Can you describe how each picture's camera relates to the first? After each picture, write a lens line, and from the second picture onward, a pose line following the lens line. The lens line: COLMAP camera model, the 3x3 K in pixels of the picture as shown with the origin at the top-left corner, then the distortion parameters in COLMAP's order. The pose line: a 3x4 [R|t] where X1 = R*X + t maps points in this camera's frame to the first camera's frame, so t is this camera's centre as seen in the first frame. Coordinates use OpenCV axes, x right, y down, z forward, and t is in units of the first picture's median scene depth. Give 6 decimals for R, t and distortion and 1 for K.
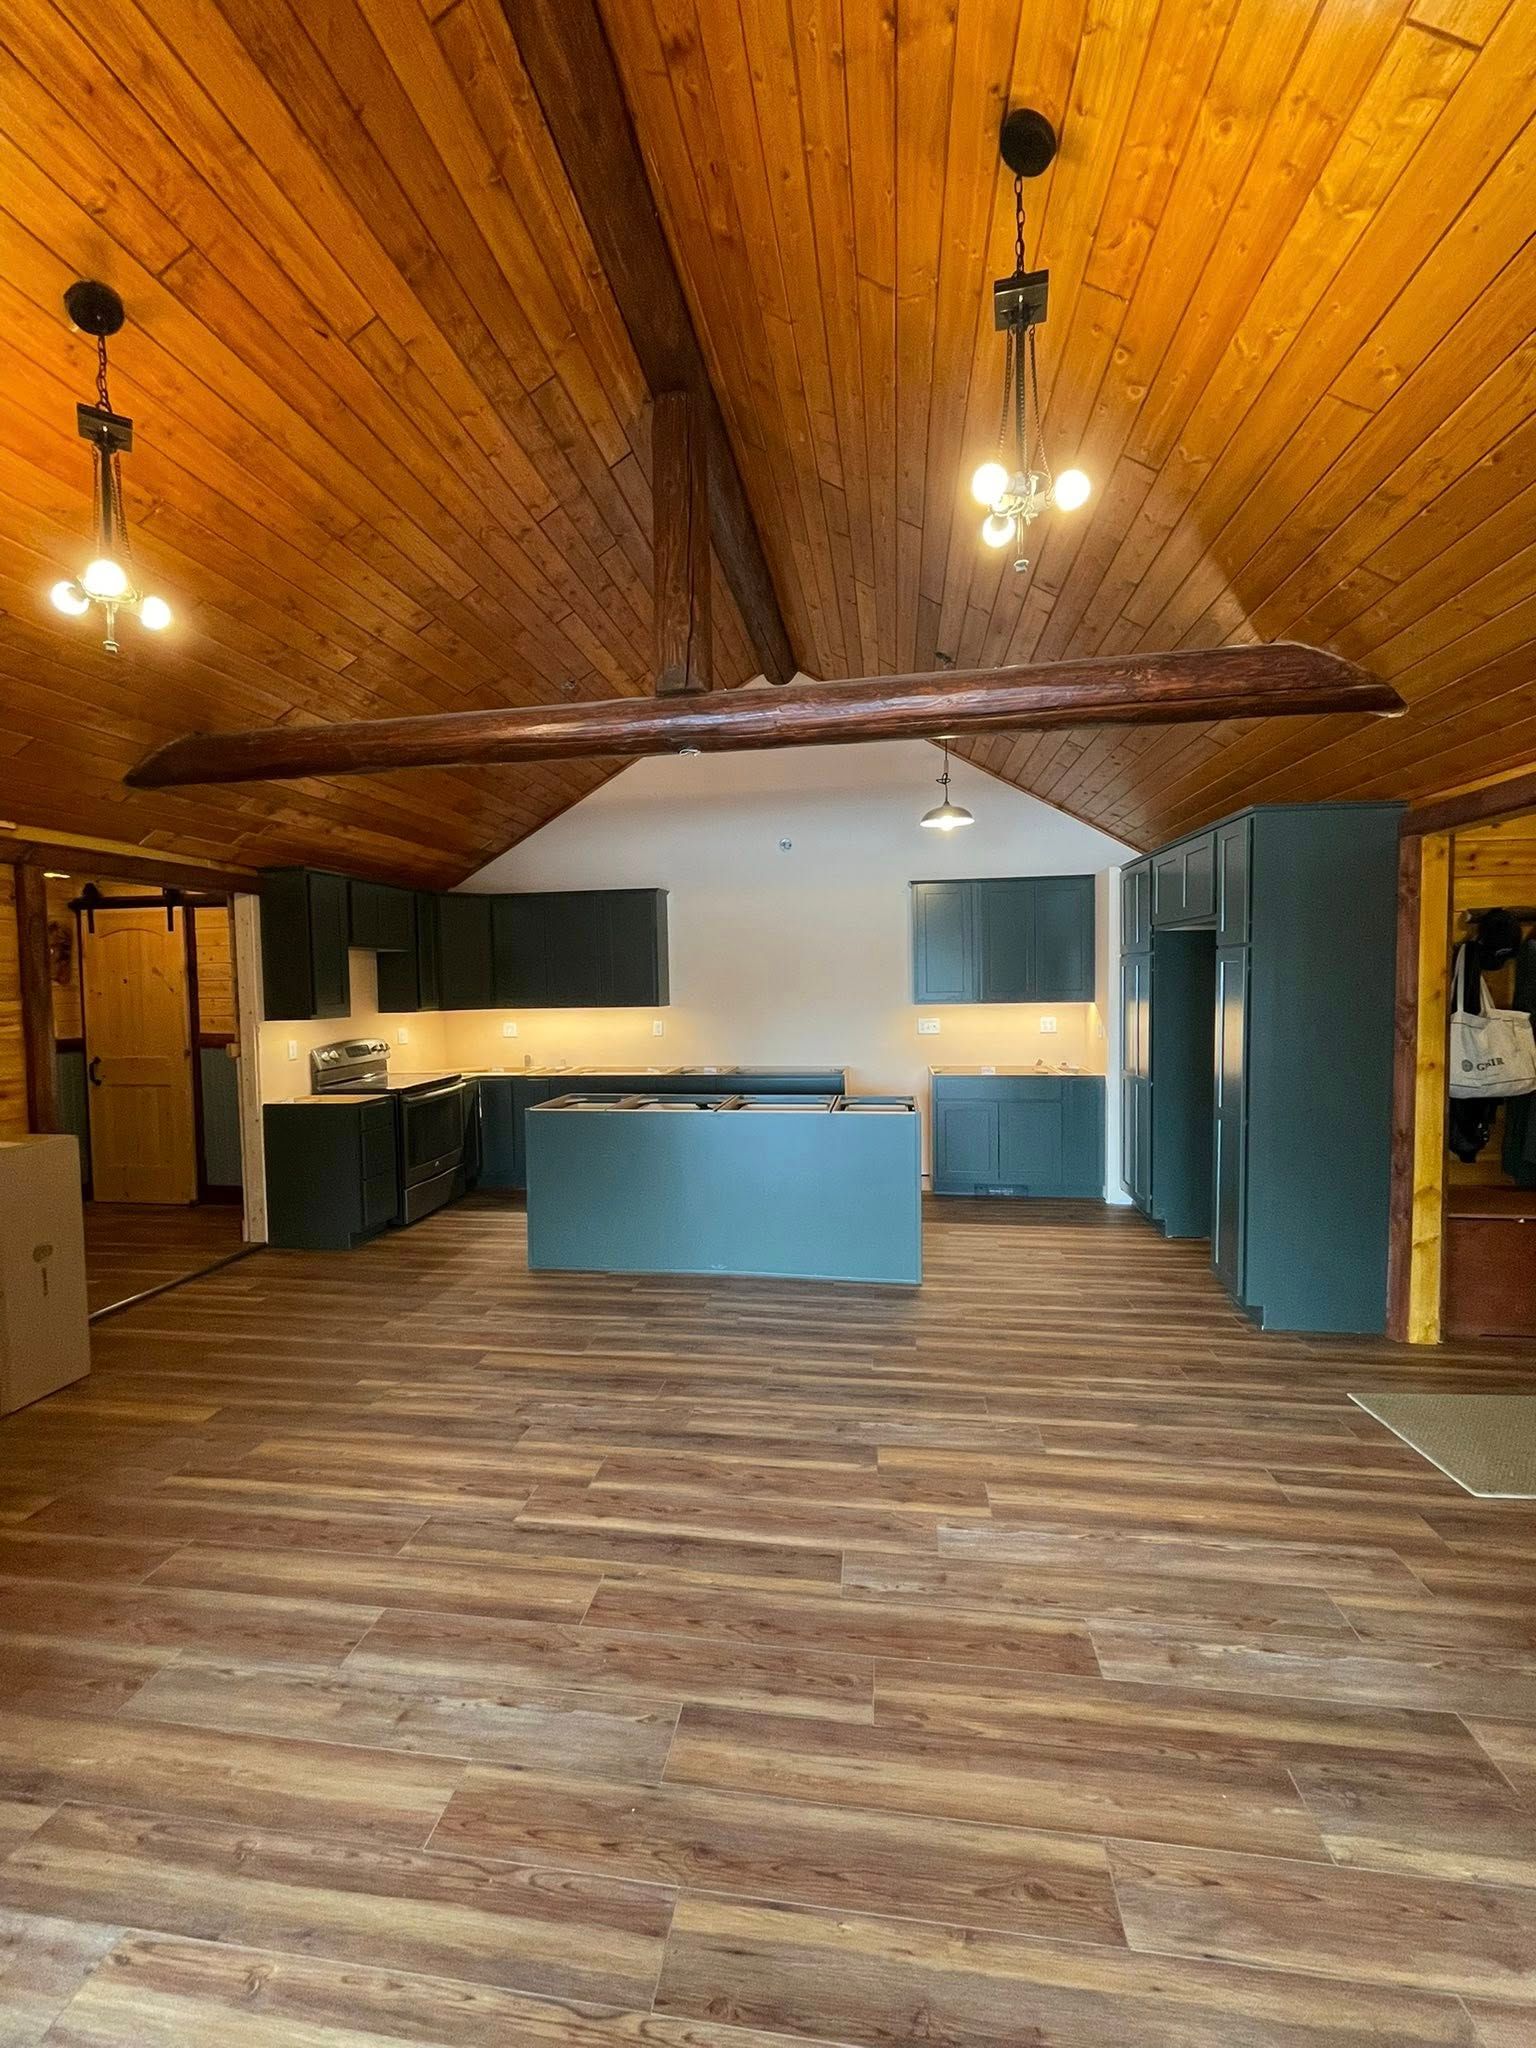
lens RADIAL K [[814.6, 0, 768.0], [0, 814.6, 1024.0], [0, 0, 1]] dist [-0.001078, -0.001051]
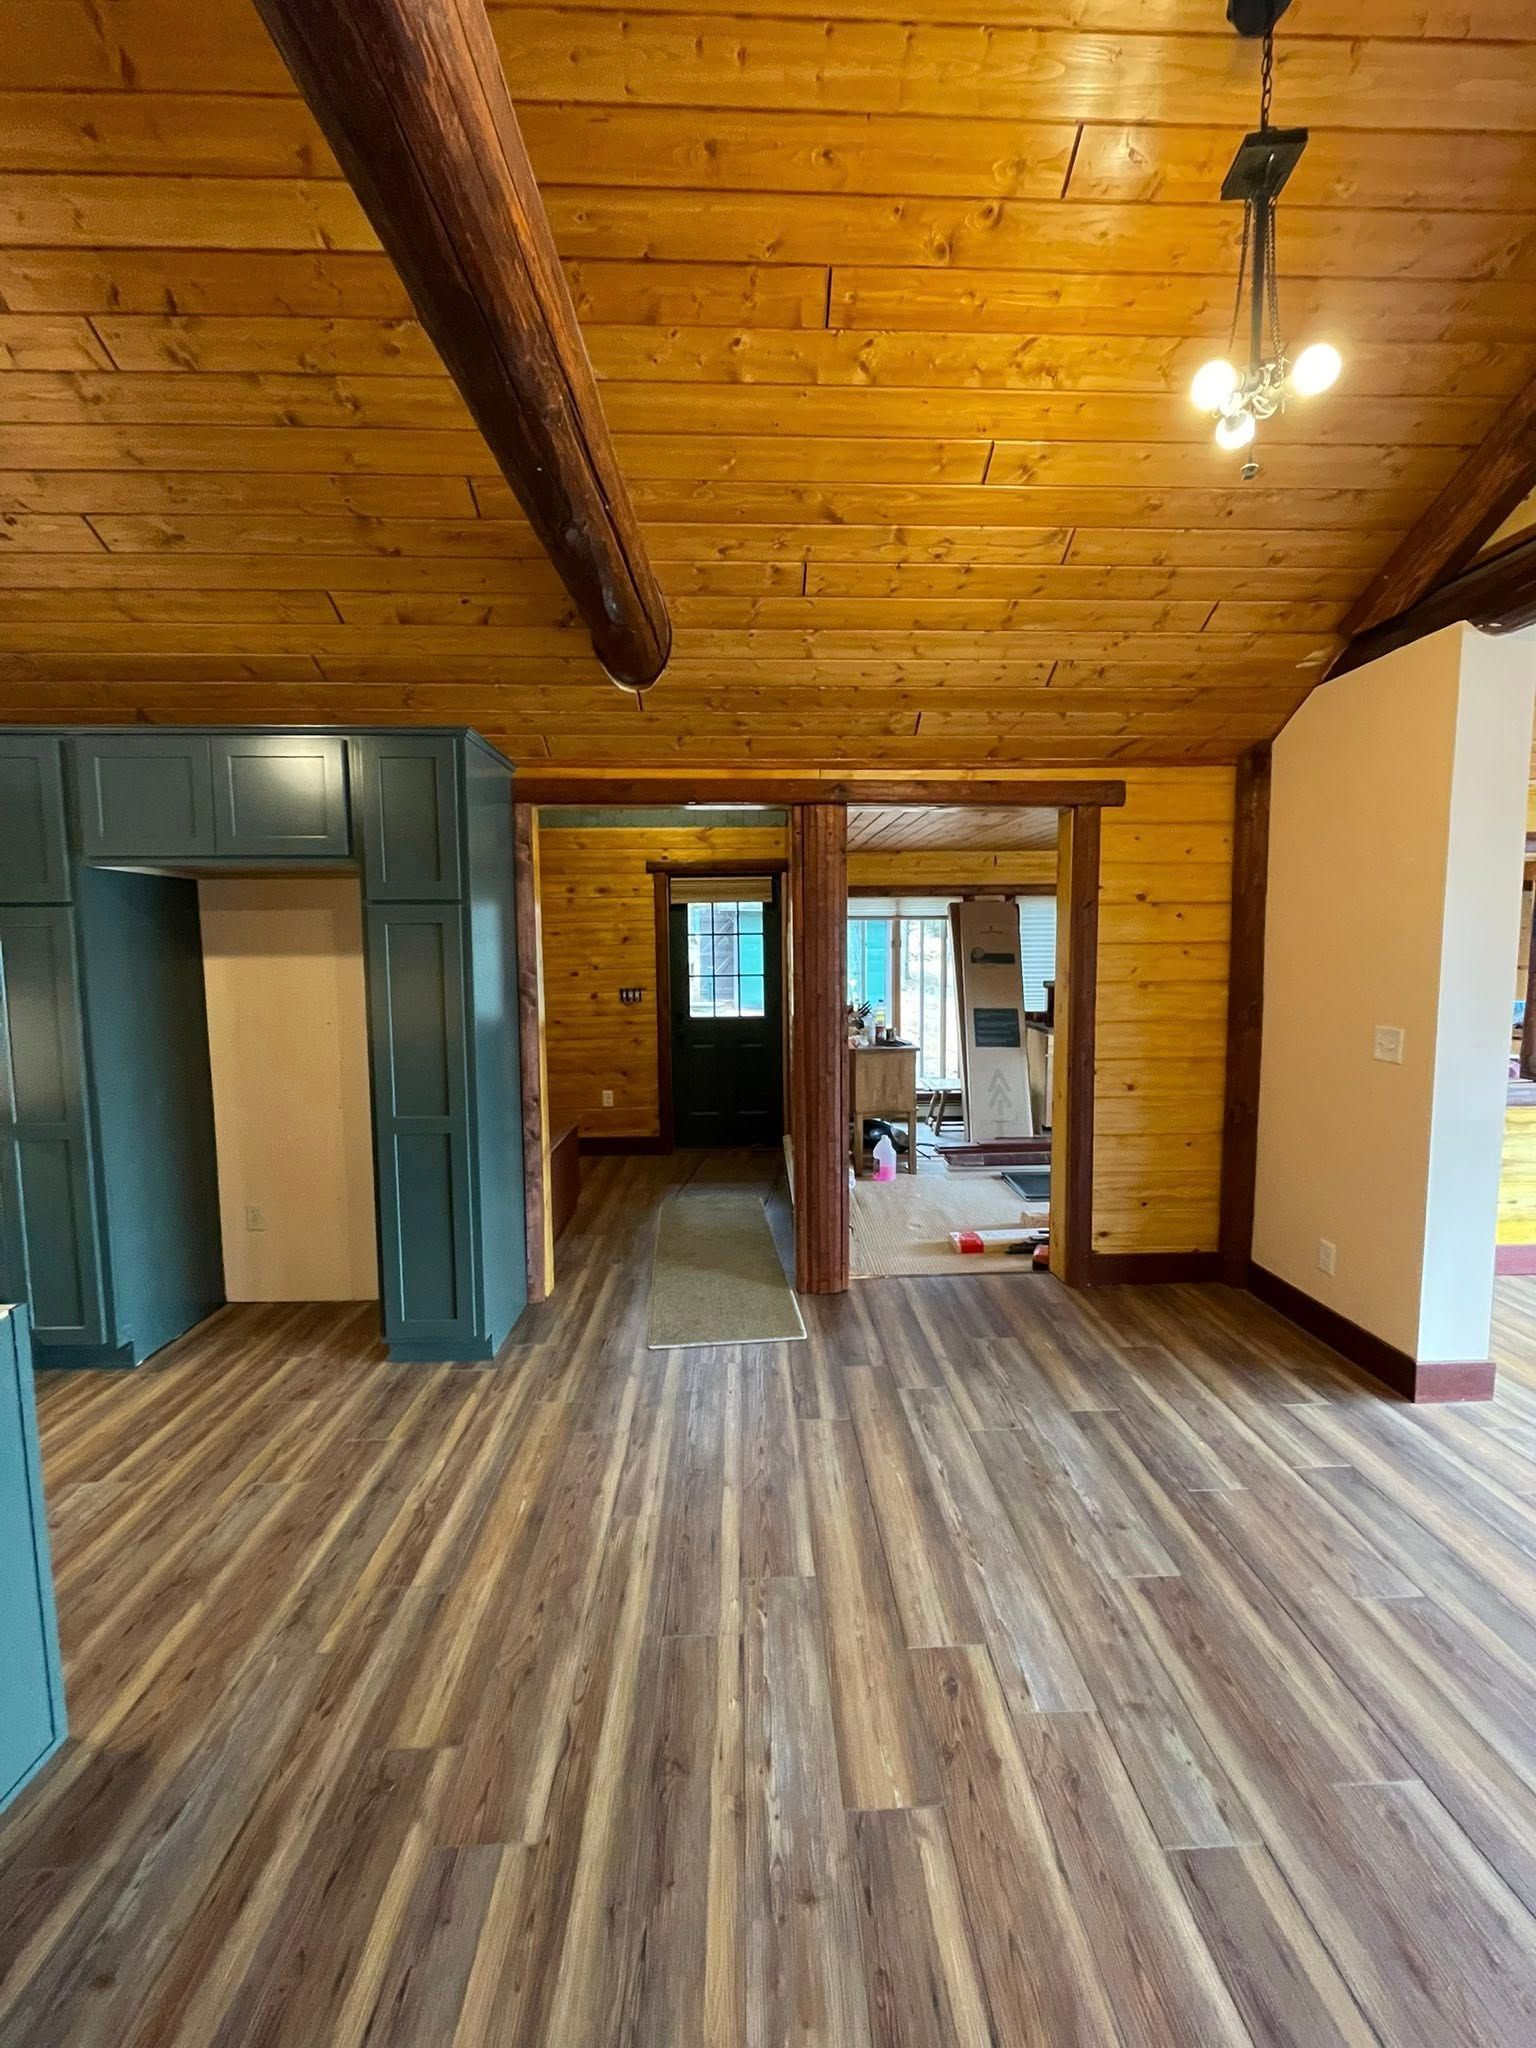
lens RADIAL K [[814.6, 0, 768.0], [0, 814.6, 1024.0], [0, 0, 1]] dist [-0.001078, -0.001051]
pose [[-0.166931, -0.086976, 0.982125, -0.372176], [0.061512, 0.993243, 0.098416, -0.063783], [-0.984048, 0.076841, -0.160453, 1.198455]]
